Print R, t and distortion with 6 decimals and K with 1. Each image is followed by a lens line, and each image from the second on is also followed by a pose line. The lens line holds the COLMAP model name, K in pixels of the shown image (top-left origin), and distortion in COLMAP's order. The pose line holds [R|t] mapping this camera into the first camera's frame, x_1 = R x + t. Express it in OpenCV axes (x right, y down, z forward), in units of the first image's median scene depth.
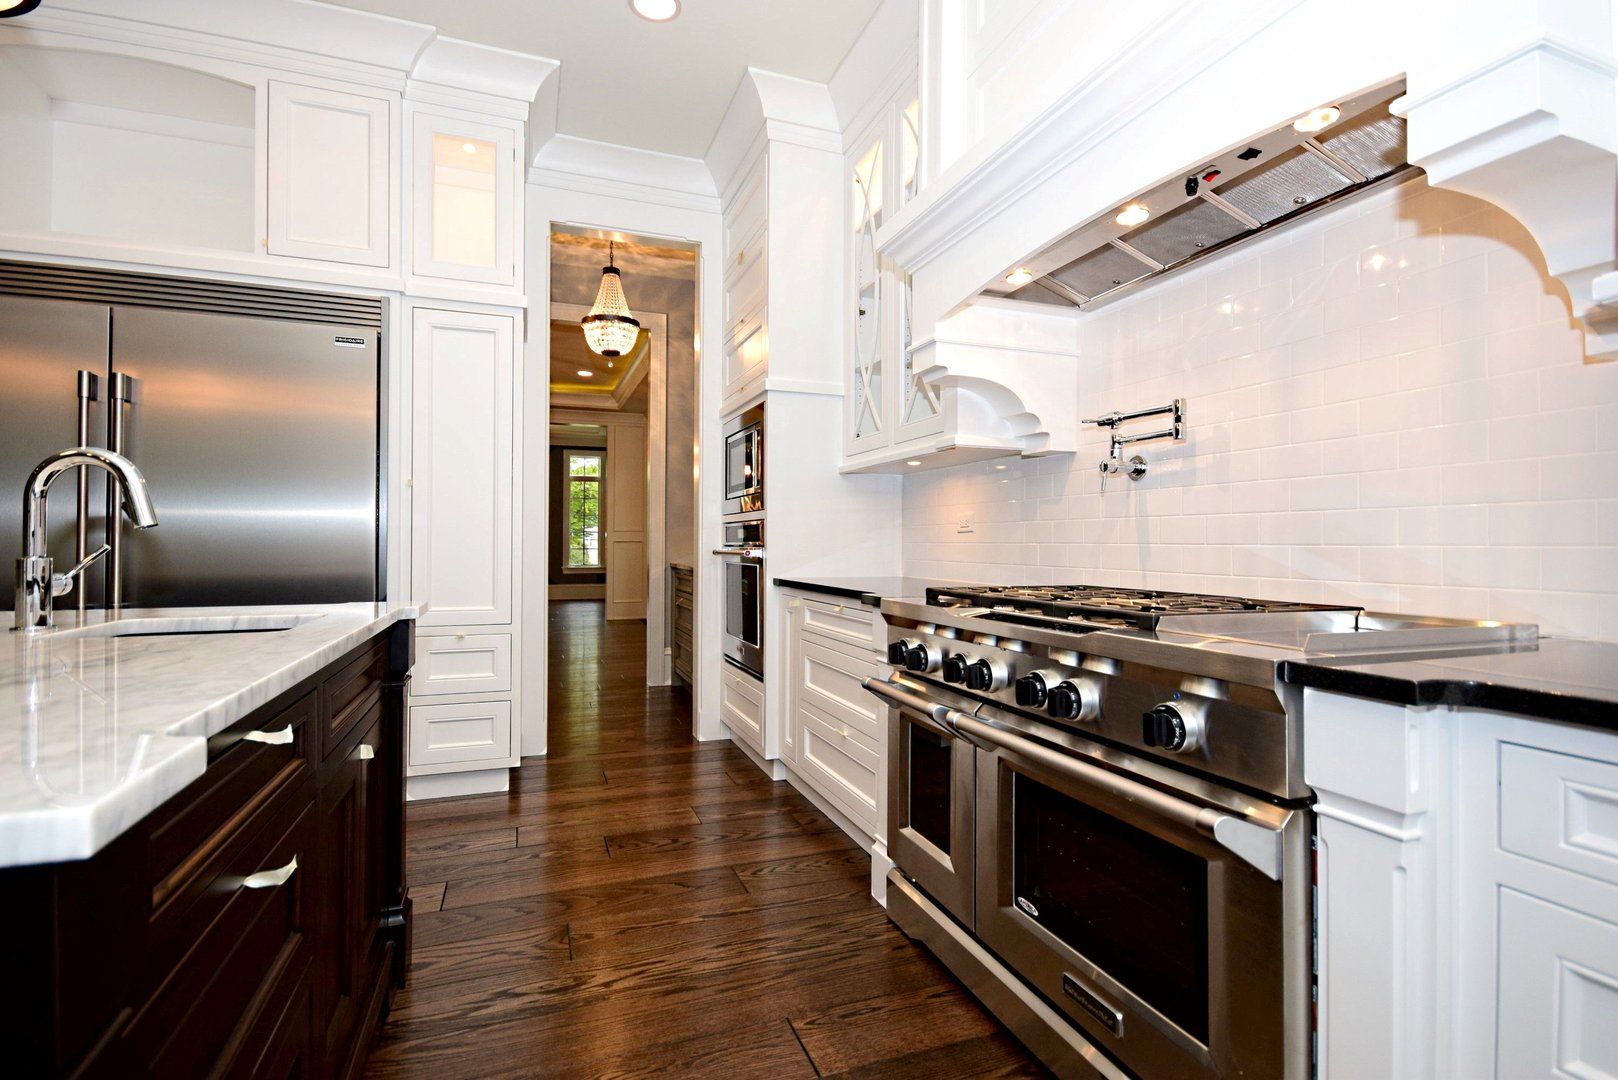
lens RADIAL K [[764.4, 0, 808.9], [0, 764.4, 534.9], [0, 0, 1]] dist [-0.000109, -0.000433]
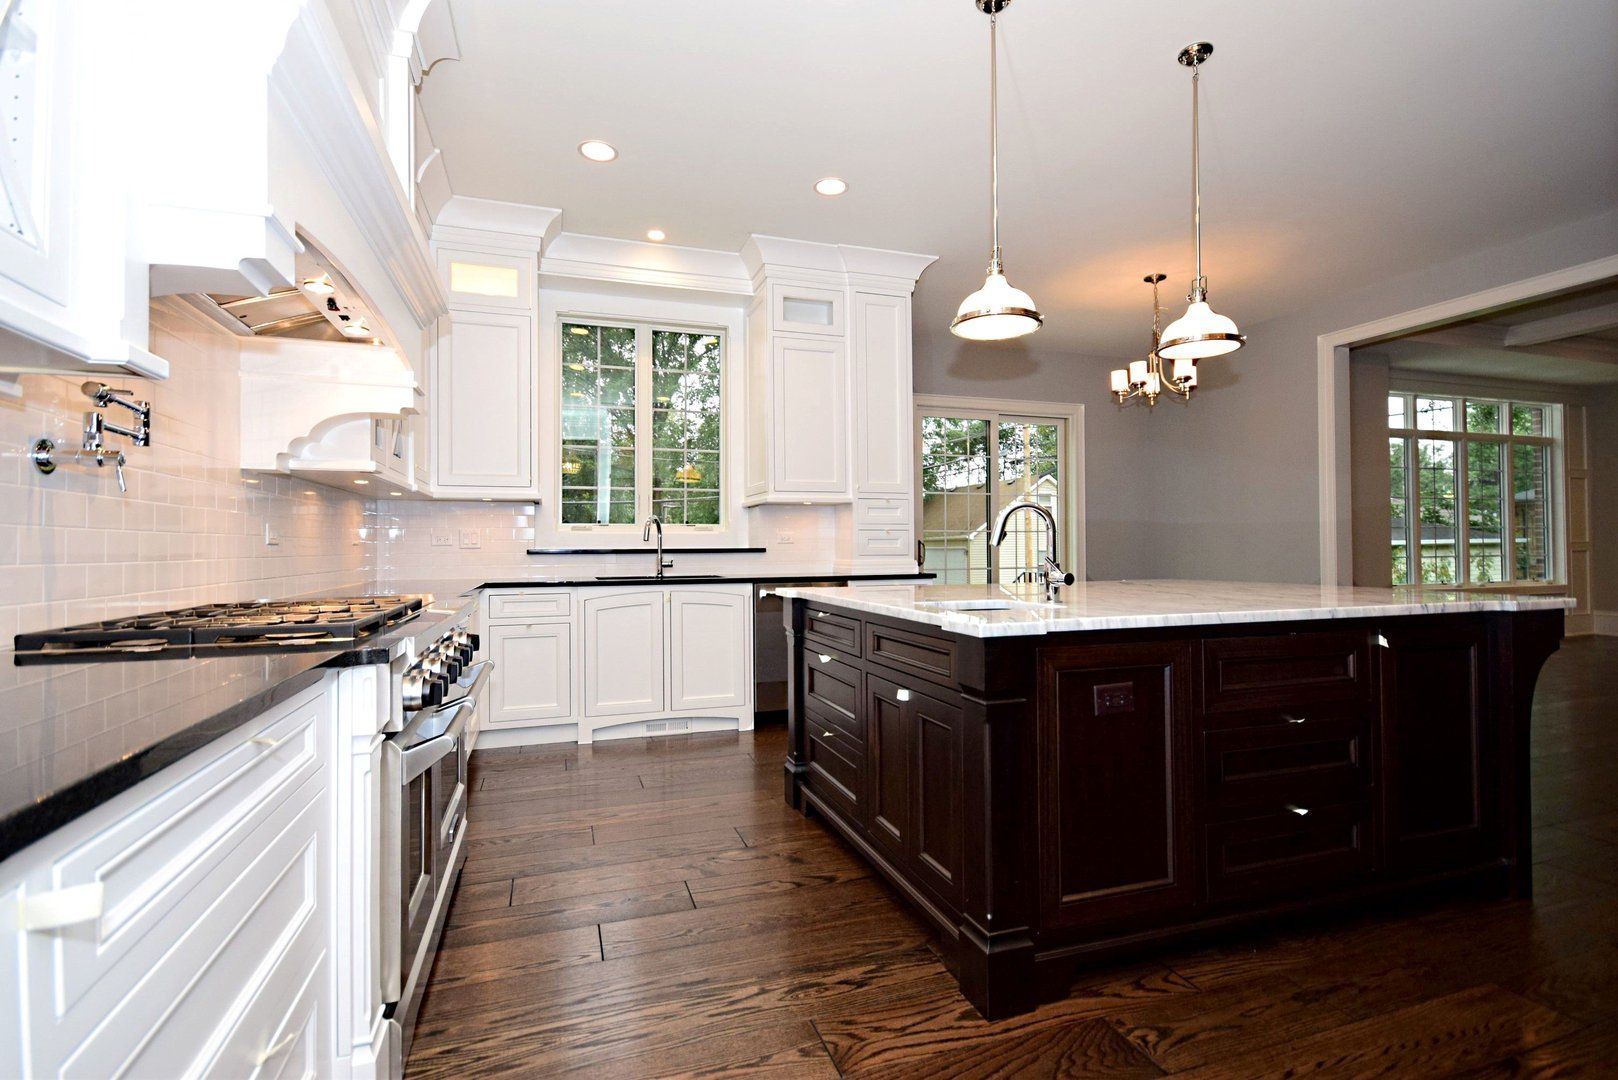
lens RADIAL K [[764.4, 0, 808.9], [0, 764.4, 534.9], [0, 0, 1]] dist [-0.000109, -0.000433]
pose [[-0.999495, 0.004248, 0.031490, -0.332854], [0.003466, 0.999685, -0.024840, 0.005981], [-0.031586, -0.024719, -0.999195, 1.882921]]
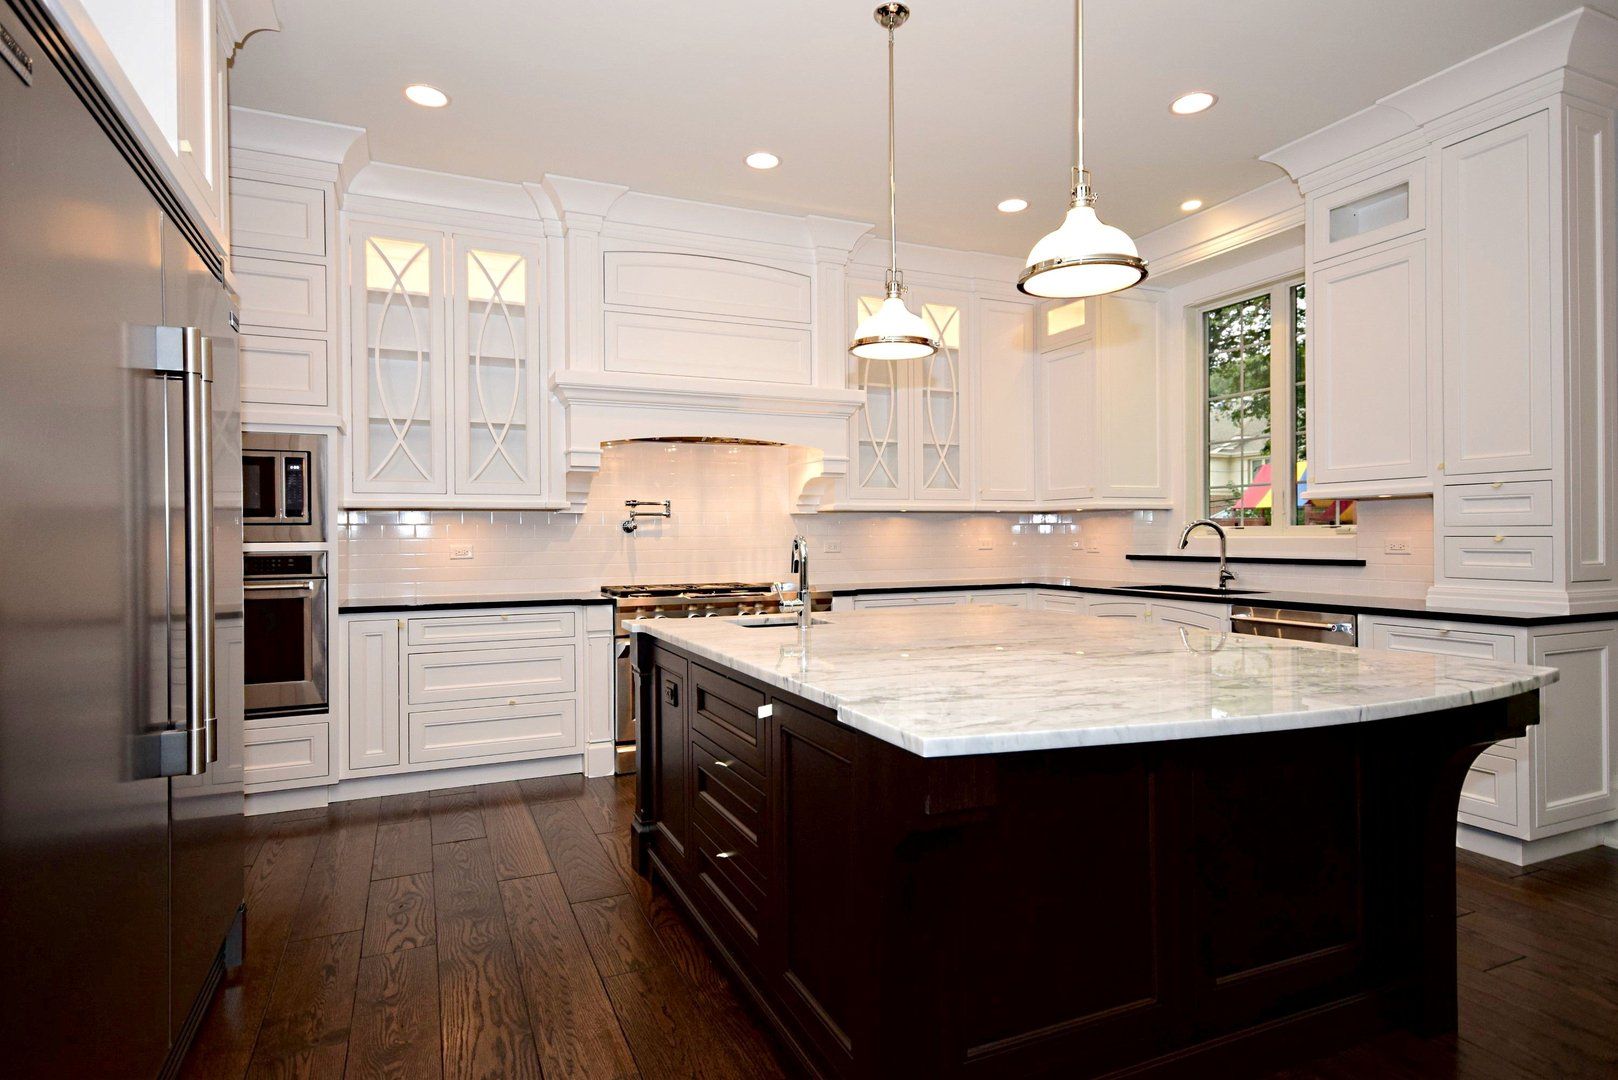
lens RADIAL K [[859.8, 0, 805.0], [0, 859.8, 536.4], [0, 0, 1]] dist [0.004885, 0.001464]
pose [[-0.061278, -0.003686, 0.998114, -2.126113], [-0.001624, 0.999992, 0.003593, -0.077520], [-0.998119, -0.001401, -0.061283, 0.745473]]
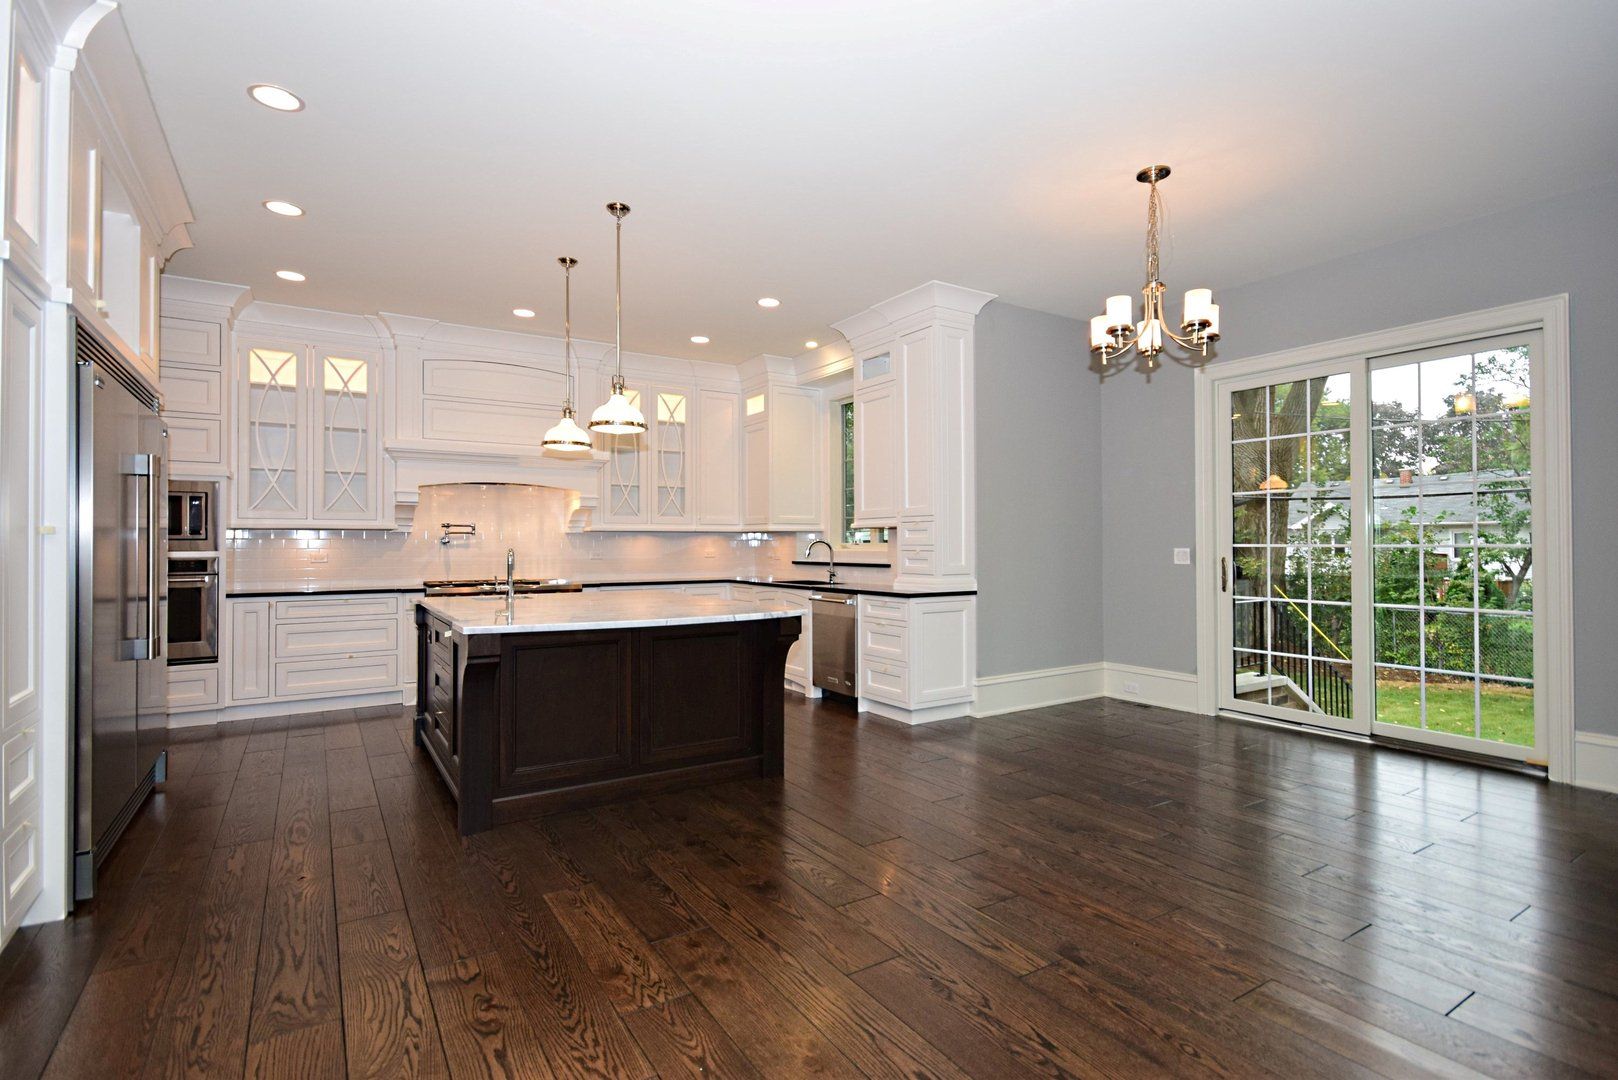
lens RADIAL K [[764.4, 0, 808.9], [0, 764.4, 534.9], [0, 0, 1]] dist [-0.000109, -0.000433]
pose [[-0.212223, 0.009250, 0.977177, -3.159550], [-0.006979, 0.999915, -0.010981, -0.098214], [-0.977196, -0.009150, -0.212140, 0.257682]]
